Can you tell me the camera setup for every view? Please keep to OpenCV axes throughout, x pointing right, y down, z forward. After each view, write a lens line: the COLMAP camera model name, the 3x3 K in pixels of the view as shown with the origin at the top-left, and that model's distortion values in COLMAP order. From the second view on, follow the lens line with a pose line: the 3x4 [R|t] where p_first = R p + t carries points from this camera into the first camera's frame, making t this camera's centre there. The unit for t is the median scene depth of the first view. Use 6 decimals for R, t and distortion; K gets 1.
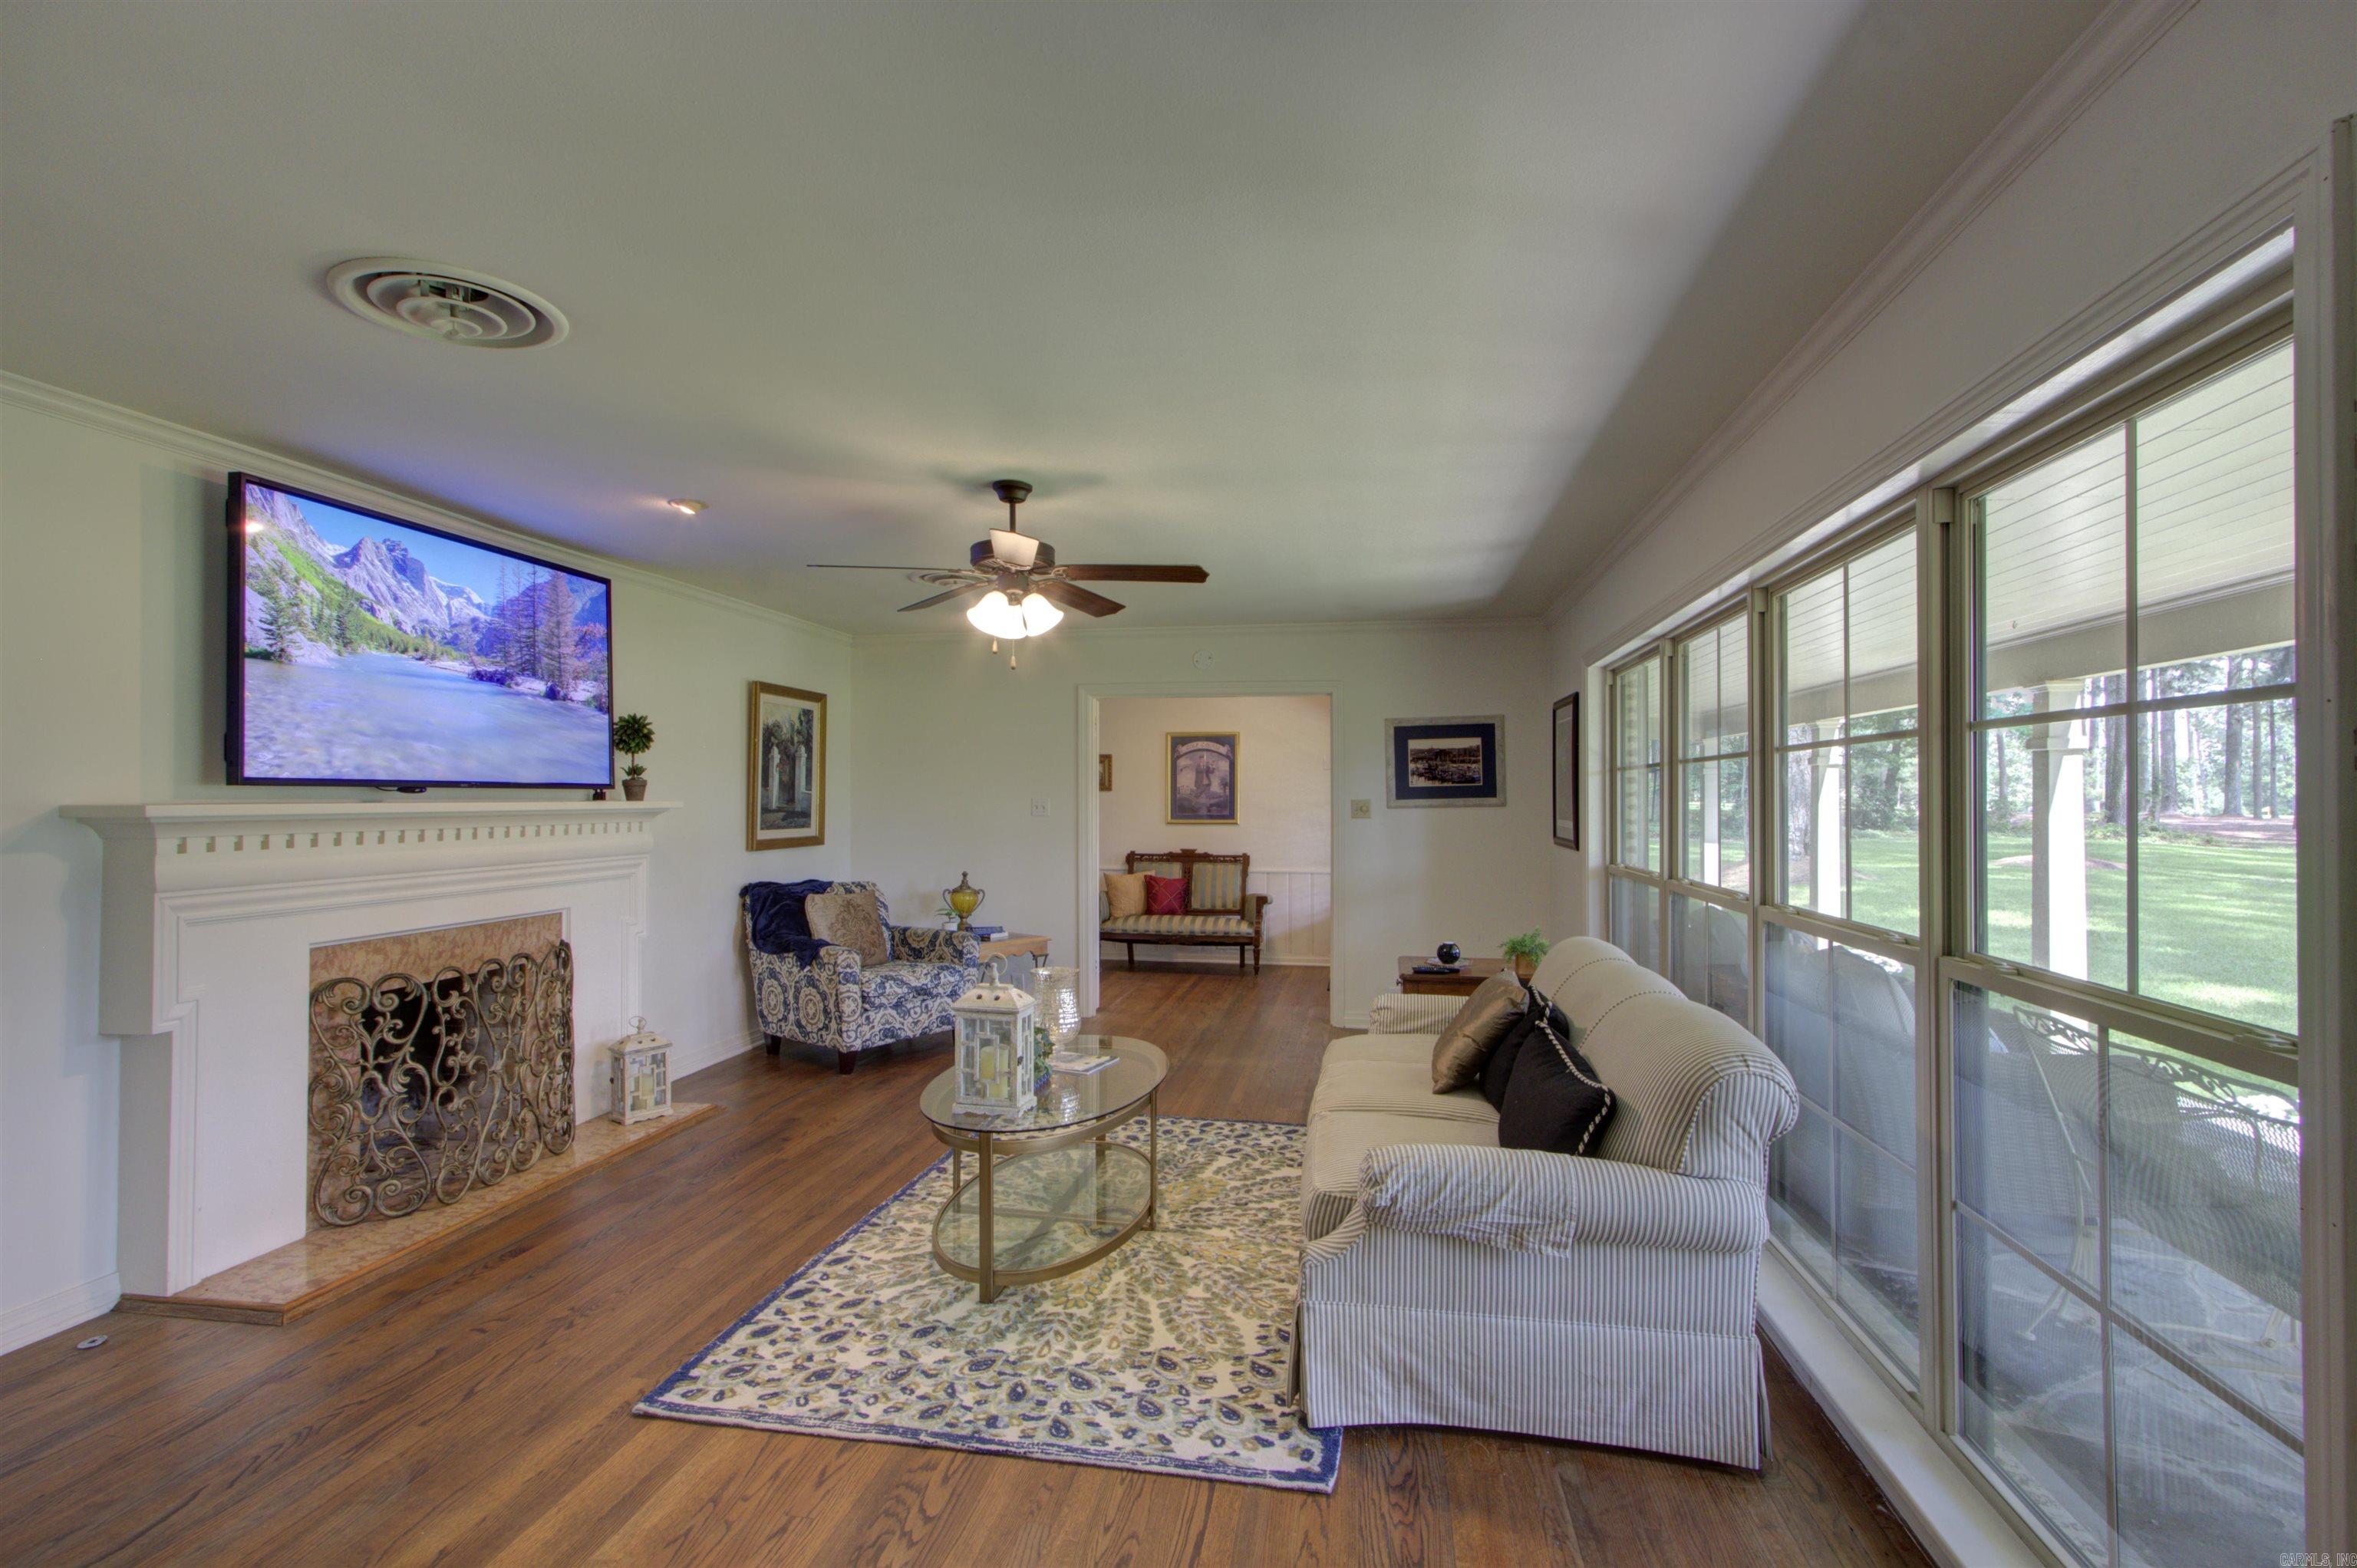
lens RADIAL K [[1077.0, 0, 1181.4], [0, 1077.0, 804.4], [0, 0, 1]] dist [0.011437, -0.001923]
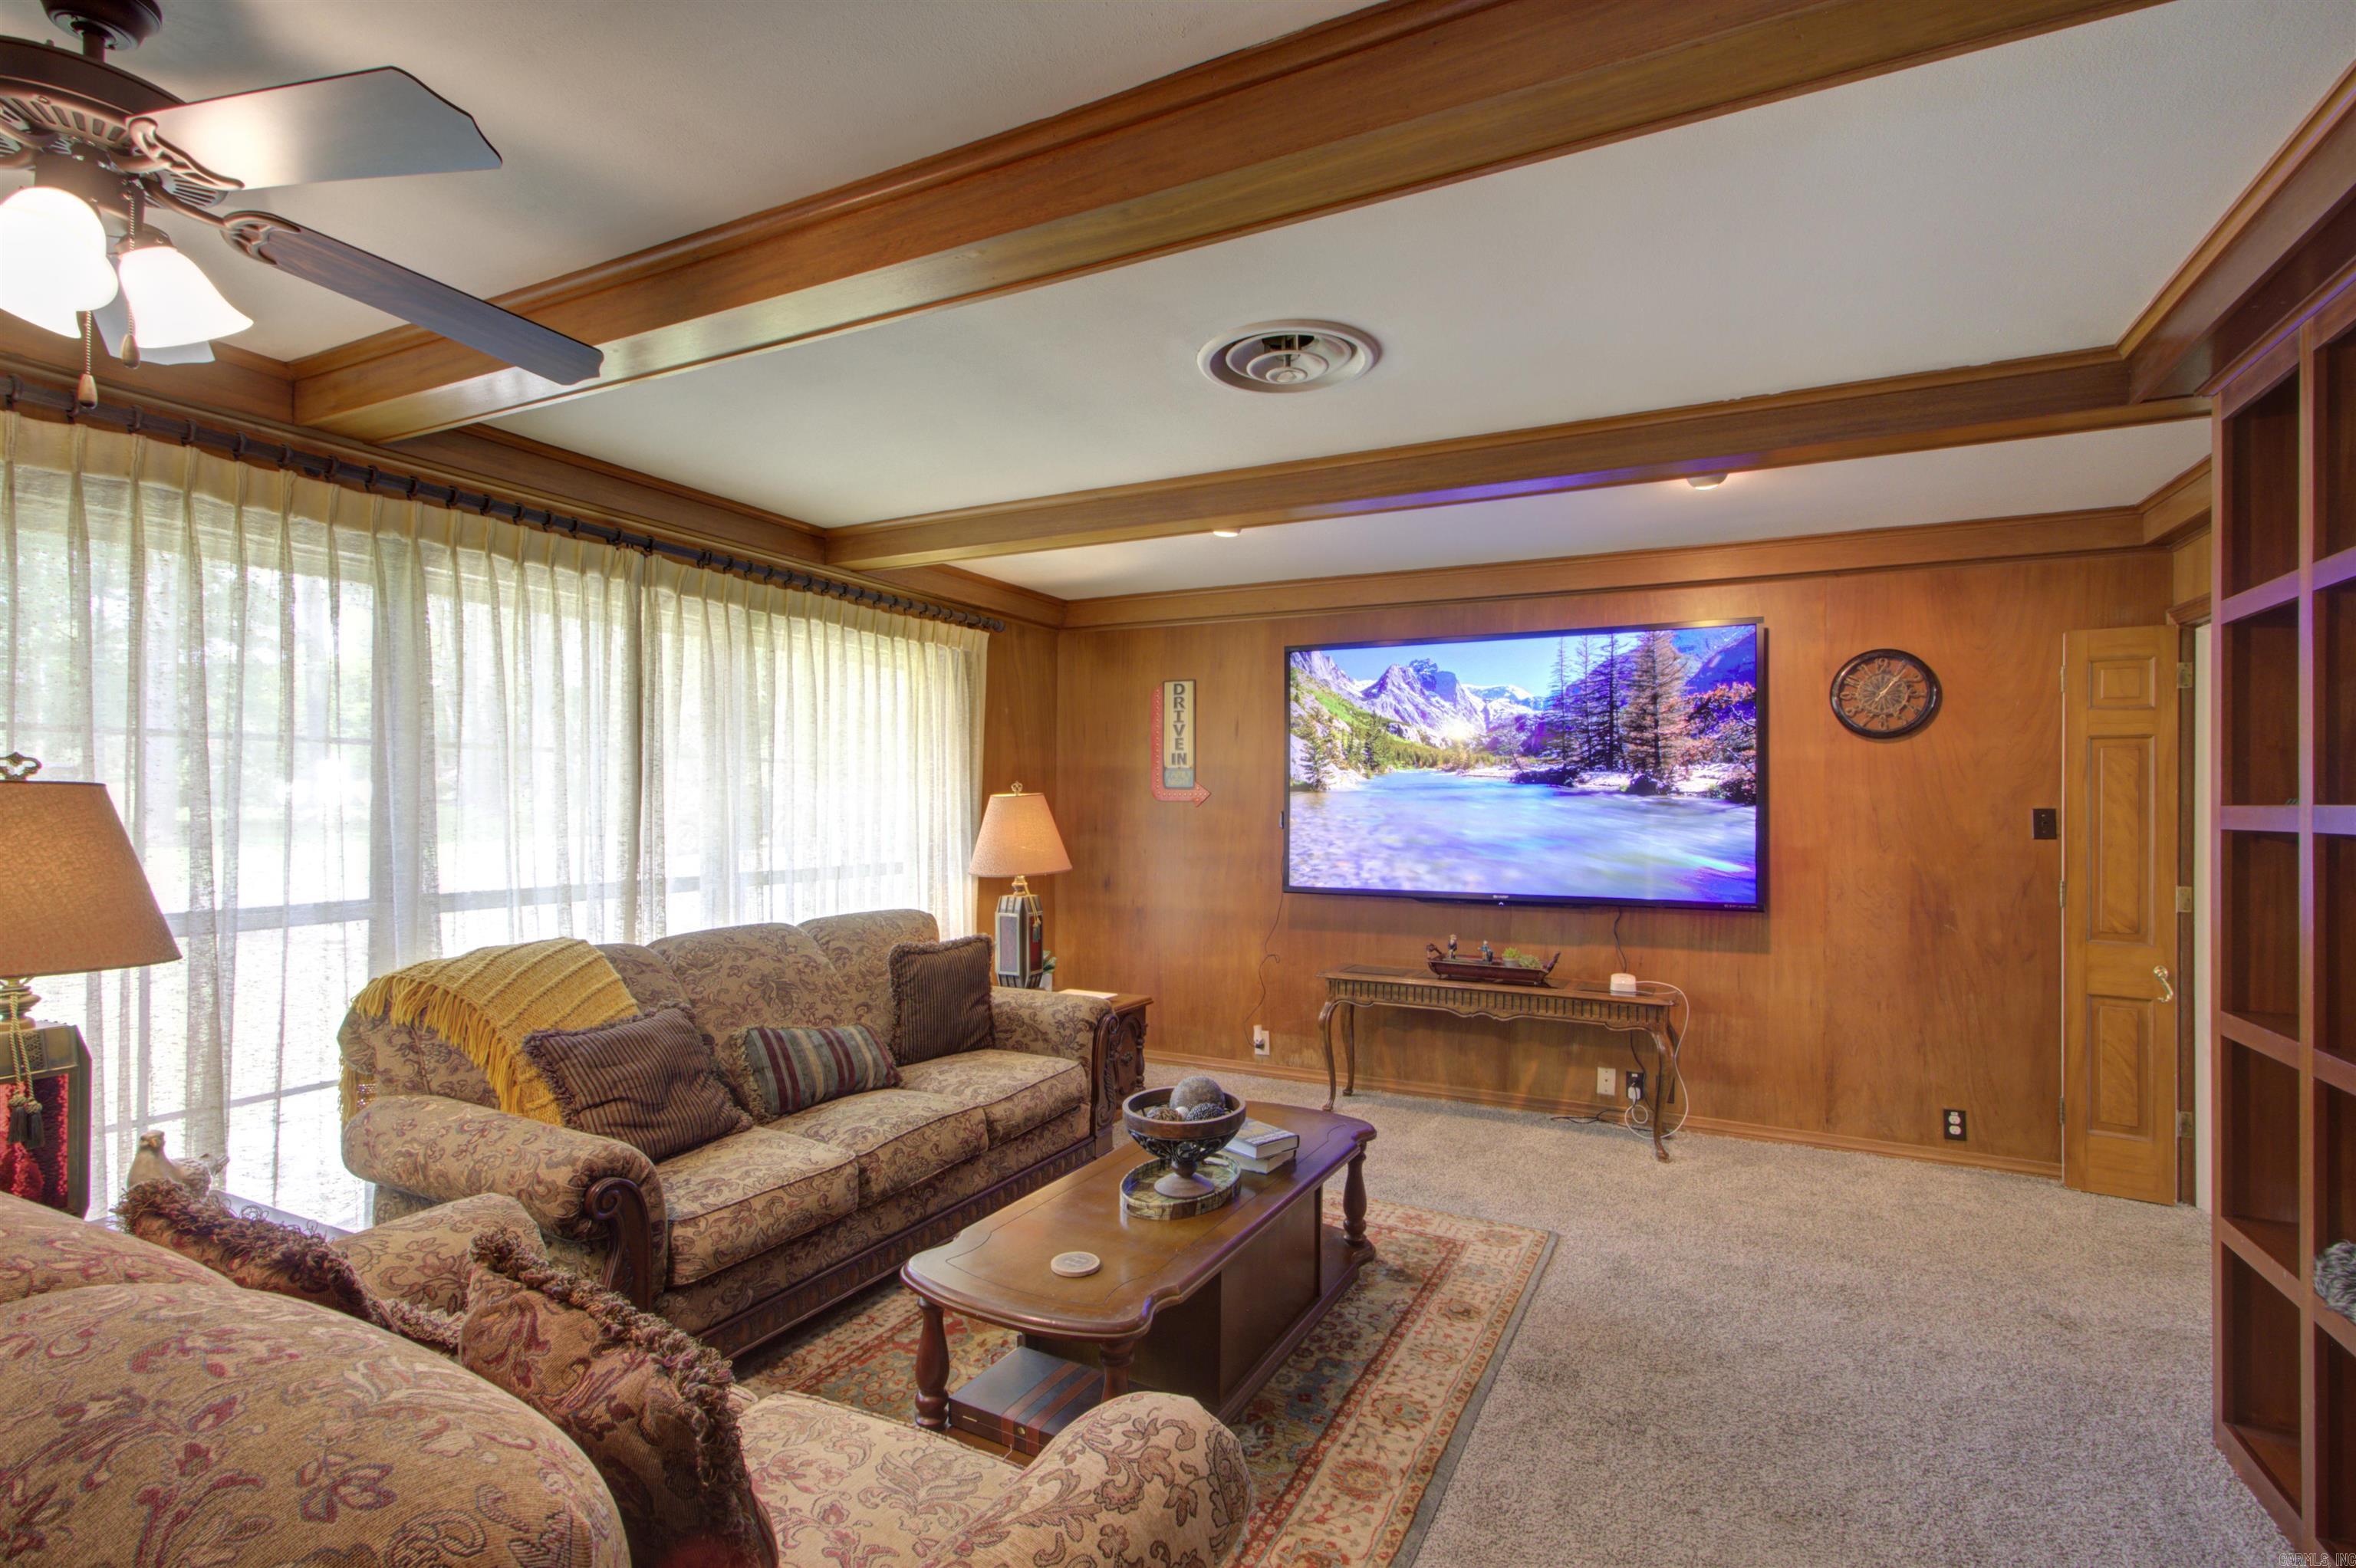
lens RADIAL K [[1076.5, 0, 1189.4], [0, 1076.5, 776.4], [0, 0, 1]] dist [0.011437, -0.001923]
pose [[-0.273761, -0.019017, -0.961610, 0.318483], [-0.007043, 0.999817, -0.017767, -0.110104], [0.961772, 0.001909, -0.273845, 1.049057]]
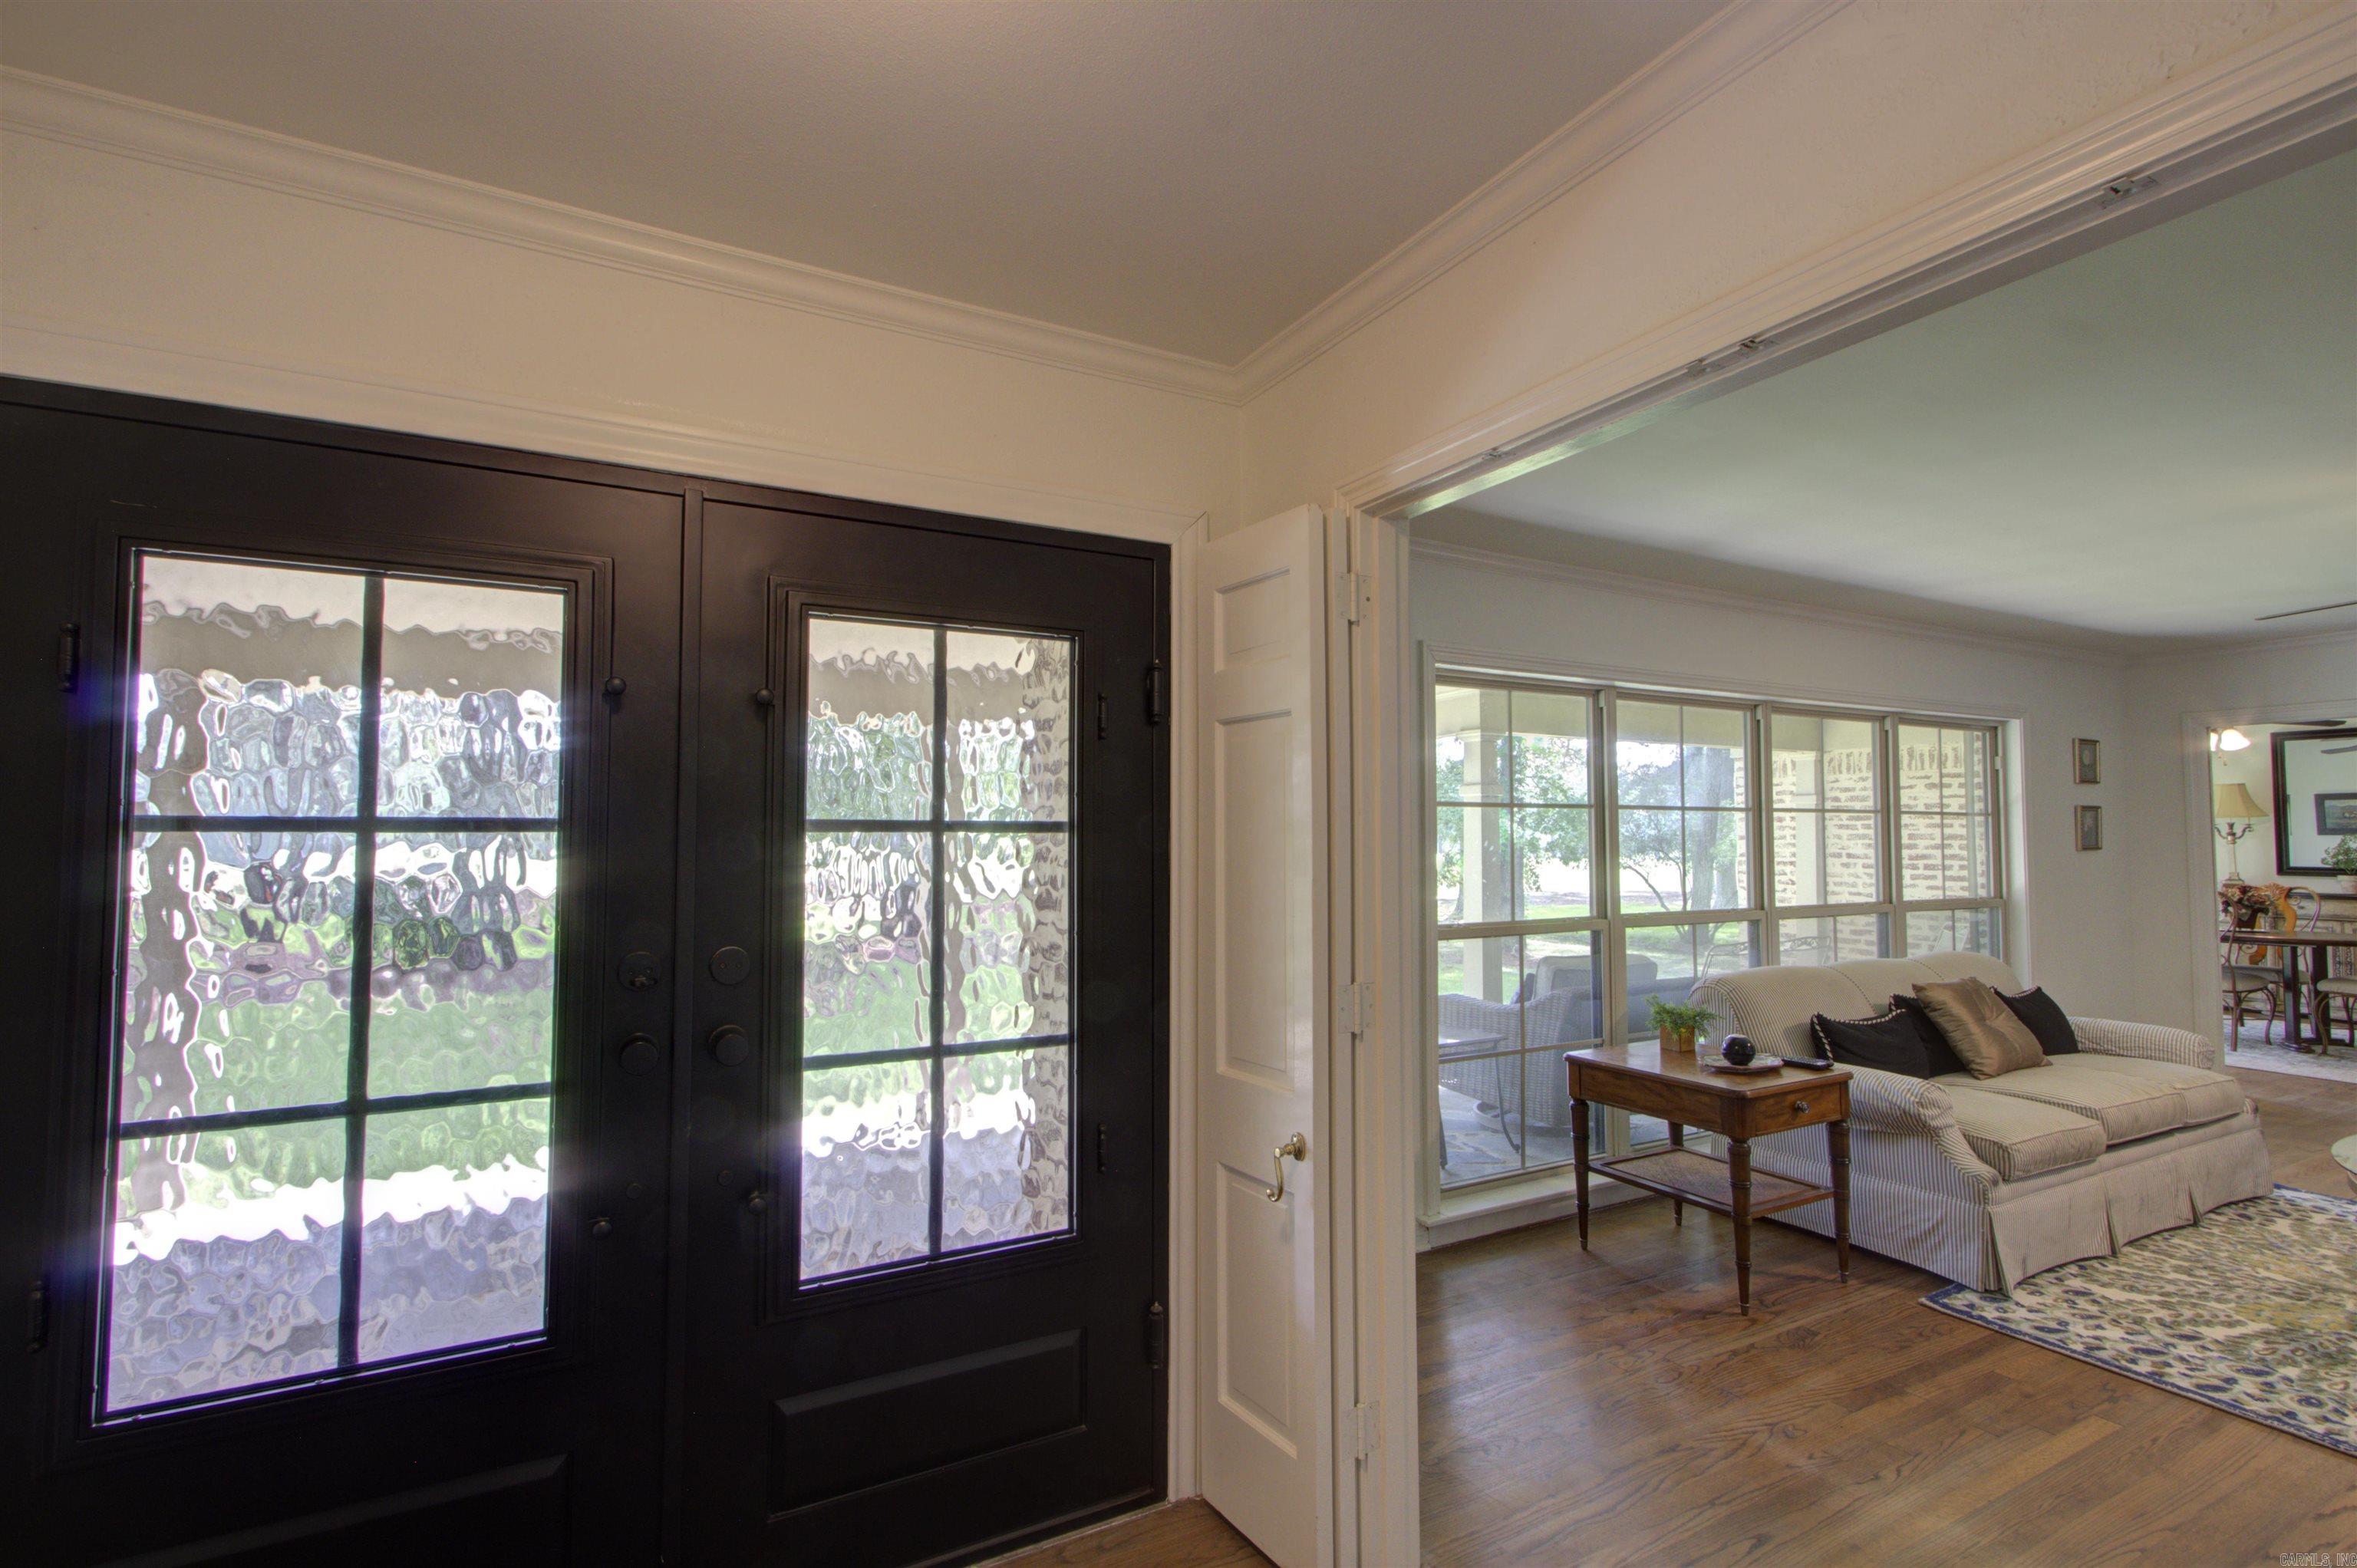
lens RADIAL K [[1077.0, 0, 1187.8], [0, 1077.0, 788.7], [0, 0, 1]] dist [0.011437, -0.001923]
pose [[-0.625427, 0.036192, 0.779443, -0.128154], [0.004376, 0.999071, -0.042879, -0.014942], [-0.780270, -0.023407, -0.625004, 2.252138]]
